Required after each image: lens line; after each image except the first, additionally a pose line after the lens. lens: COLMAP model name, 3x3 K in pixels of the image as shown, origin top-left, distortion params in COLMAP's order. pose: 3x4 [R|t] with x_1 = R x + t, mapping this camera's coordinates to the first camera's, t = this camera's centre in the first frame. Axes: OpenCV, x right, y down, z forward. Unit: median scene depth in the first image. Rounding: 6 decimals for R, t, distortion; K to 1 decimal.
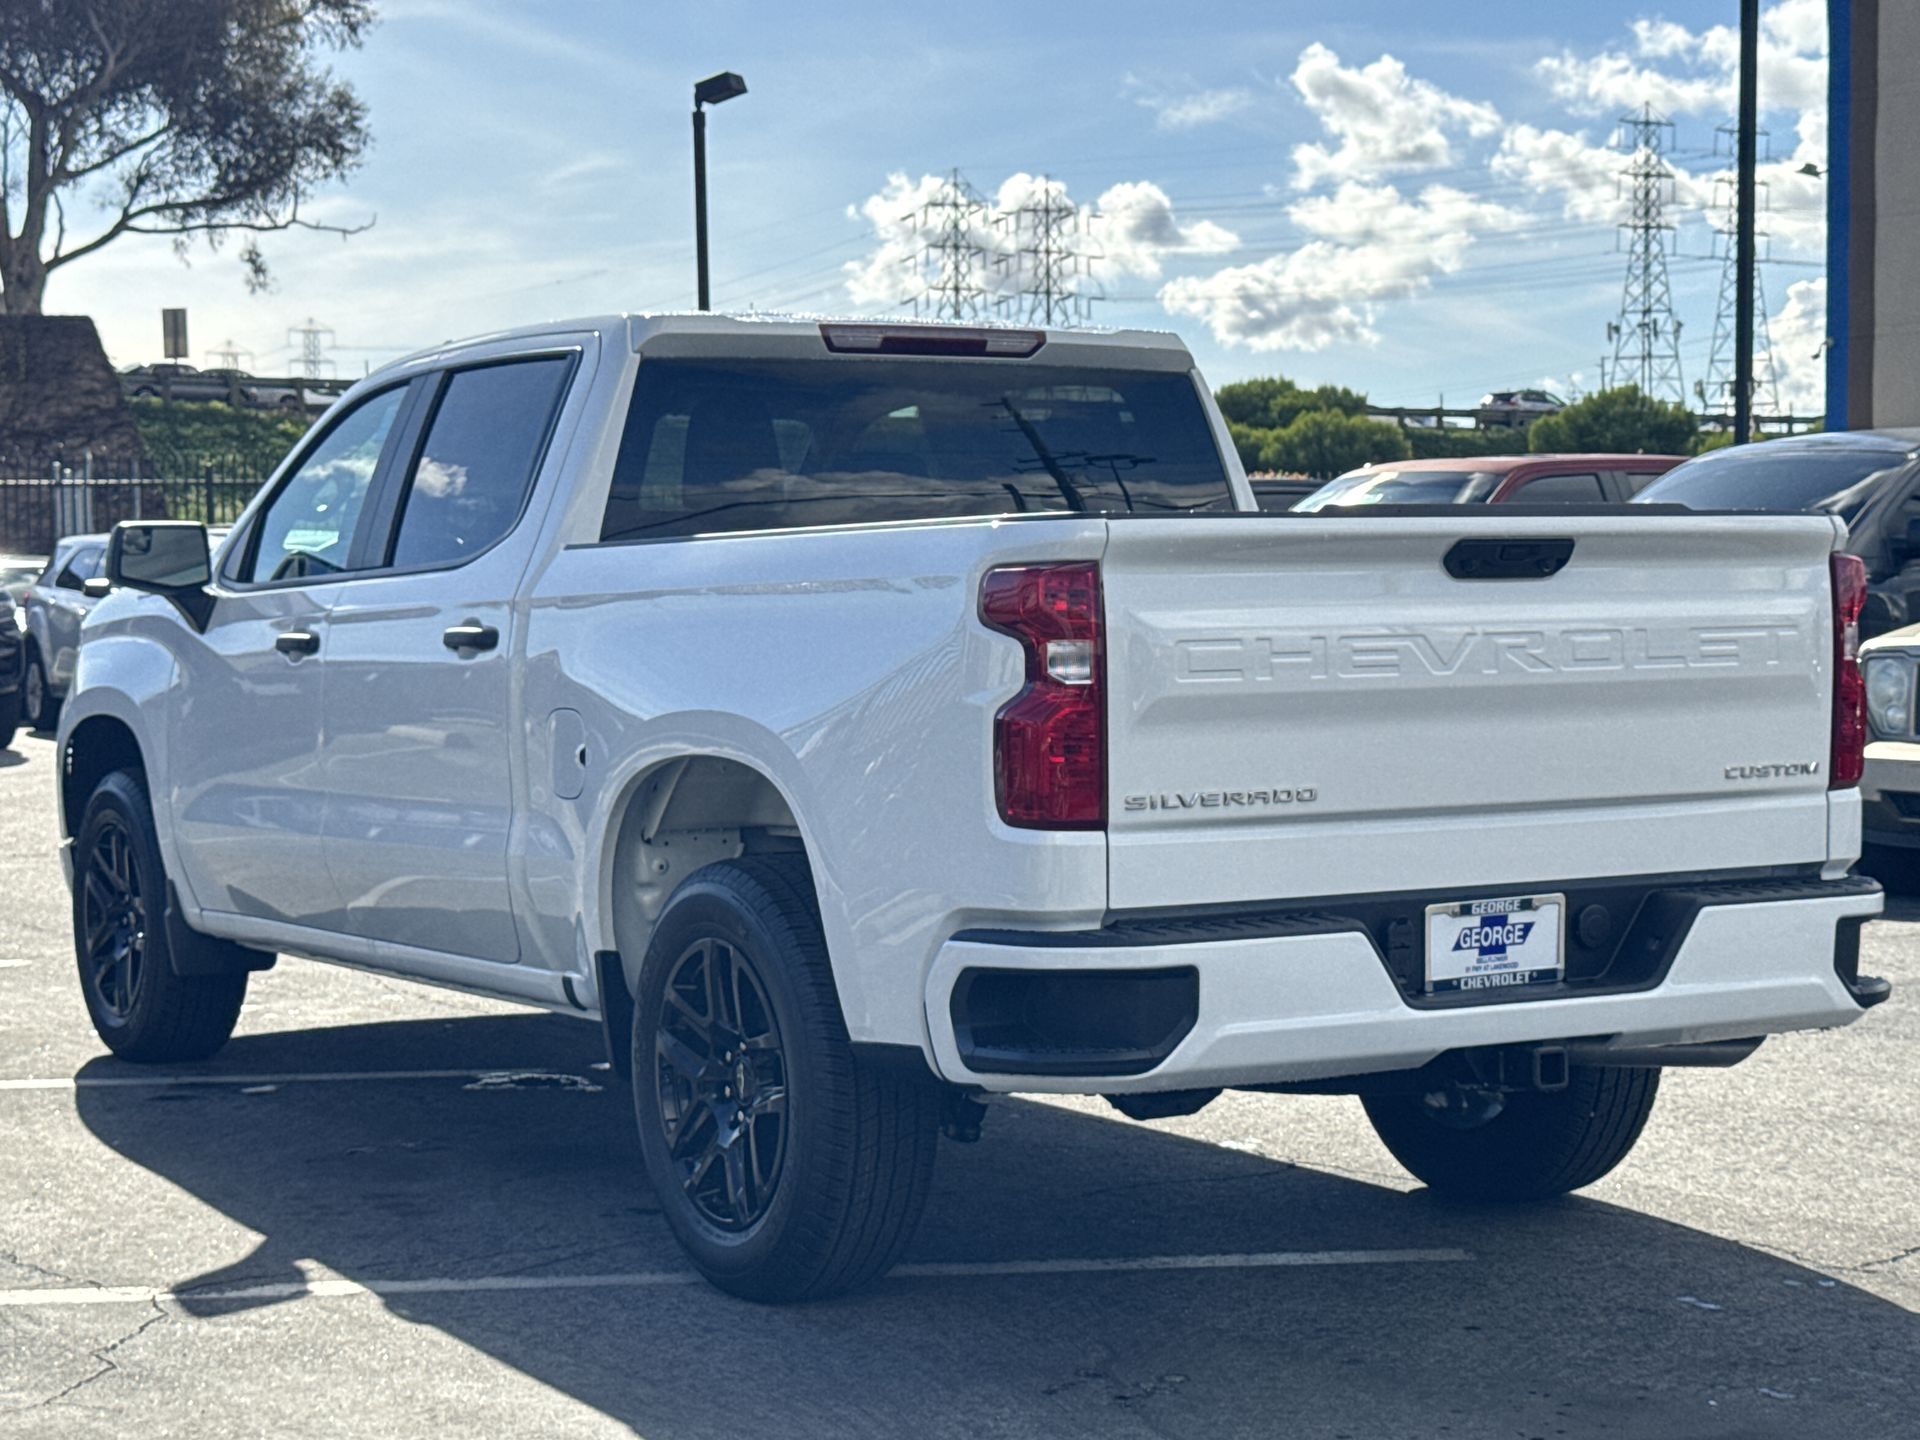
lens RADIAL K [[3981.0, 0, 960.0], [0, 3981.0, 720.0], [0, 0, 1]] dist [-0.086247, 3.903053]
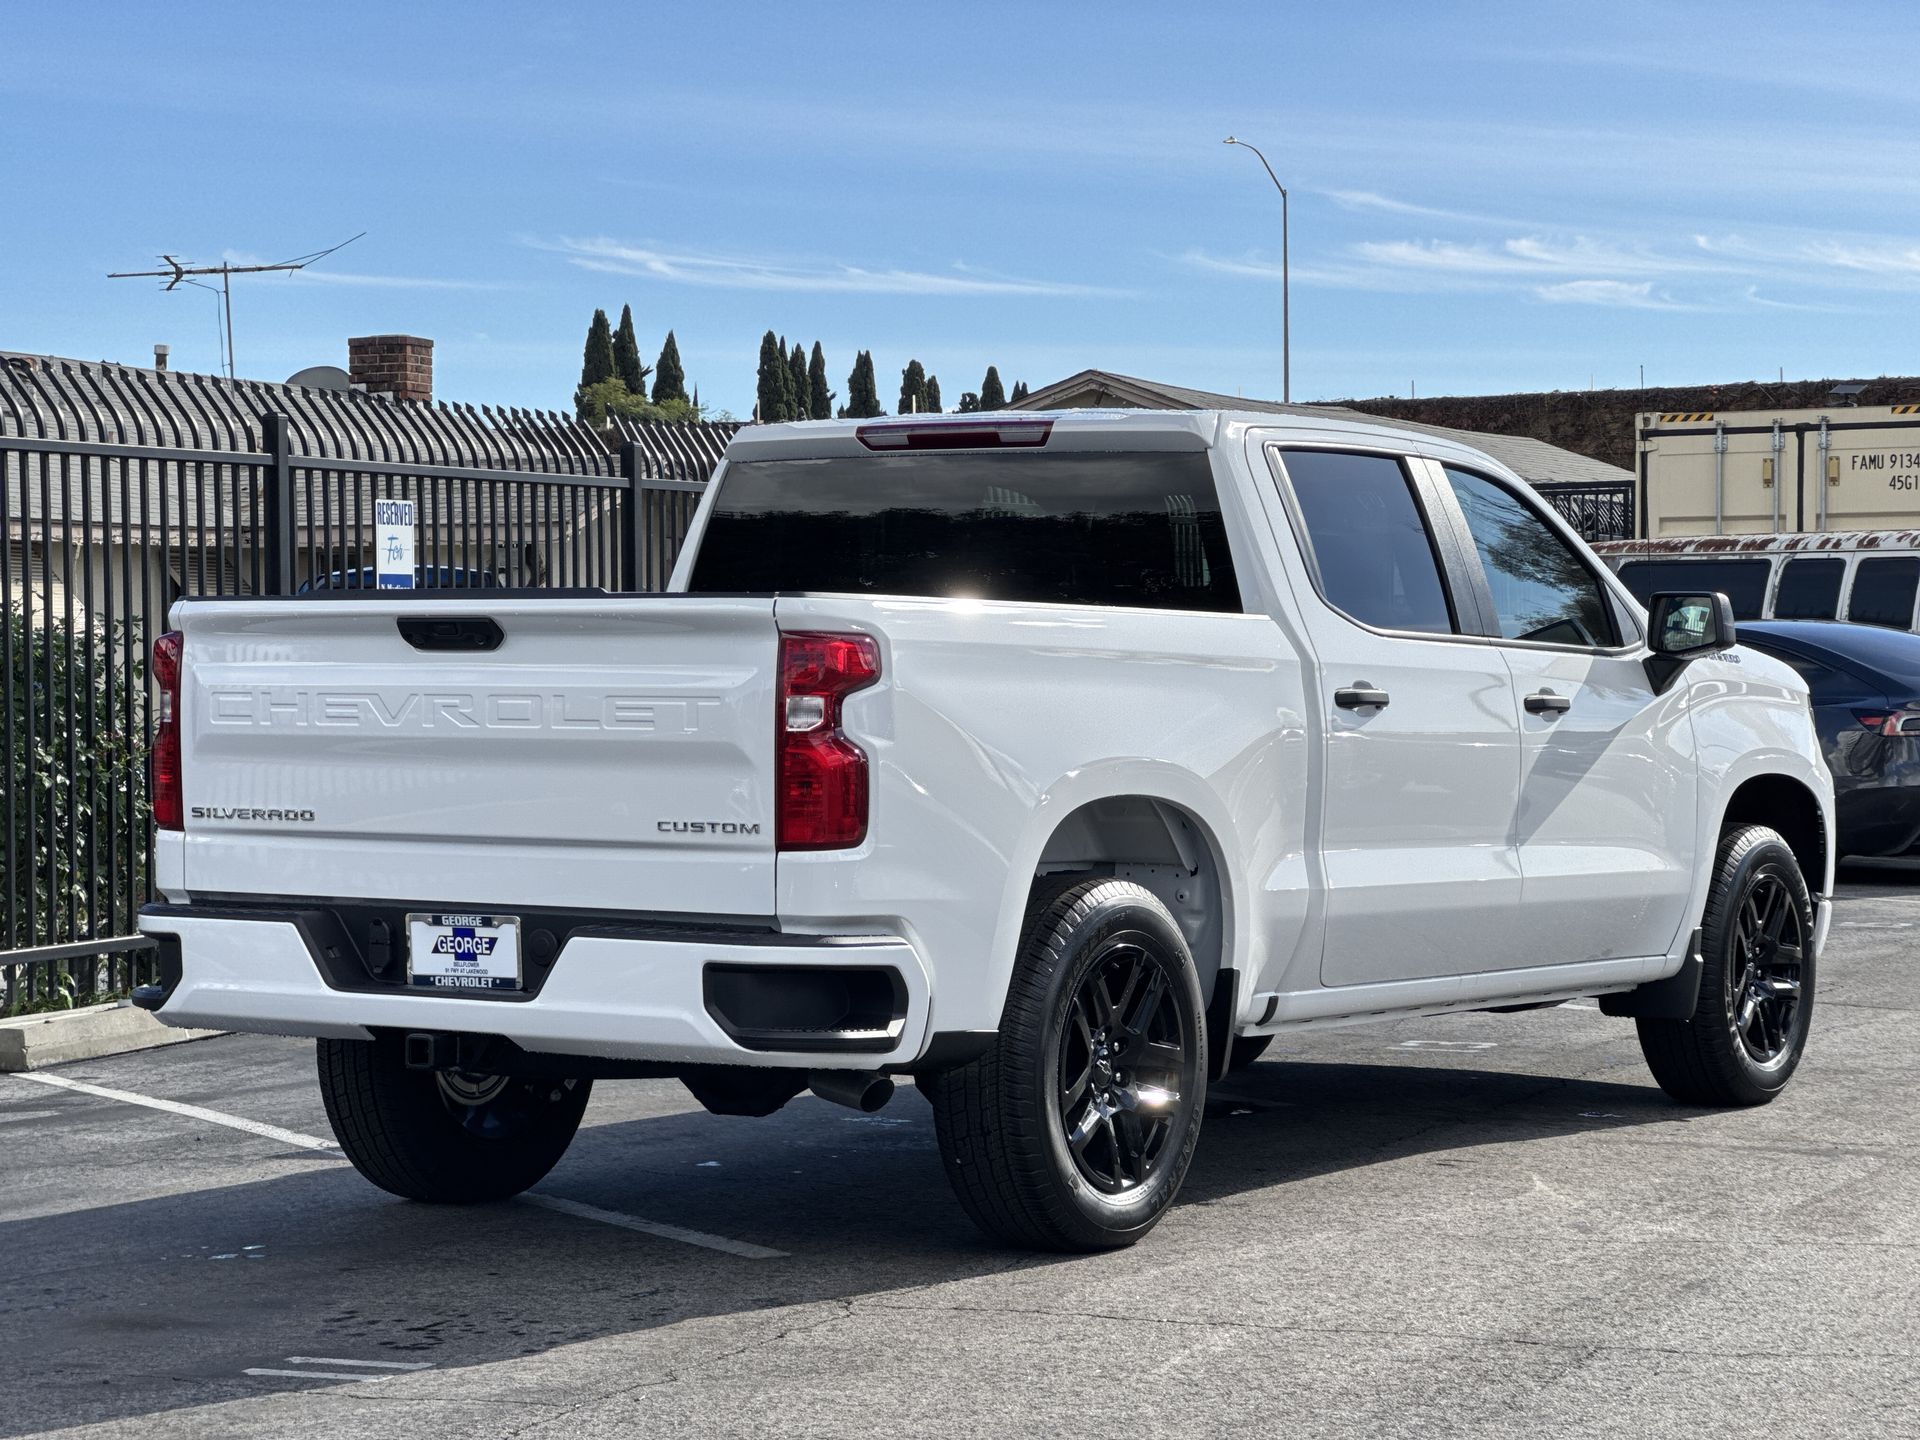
lens RADIAL K [[3981.0, 0, 960.0], [0, 3981.0, 720.0], [0, 0, 1]] dist [-0.086247, 3.903053]
pose [[0.417182, 0.033684, -0.908198, 1.292651], [-0.035369, 0.999158, 0.020810, -0.044468], [0.908134, 0.023441, 0.418022, 0.630599]]
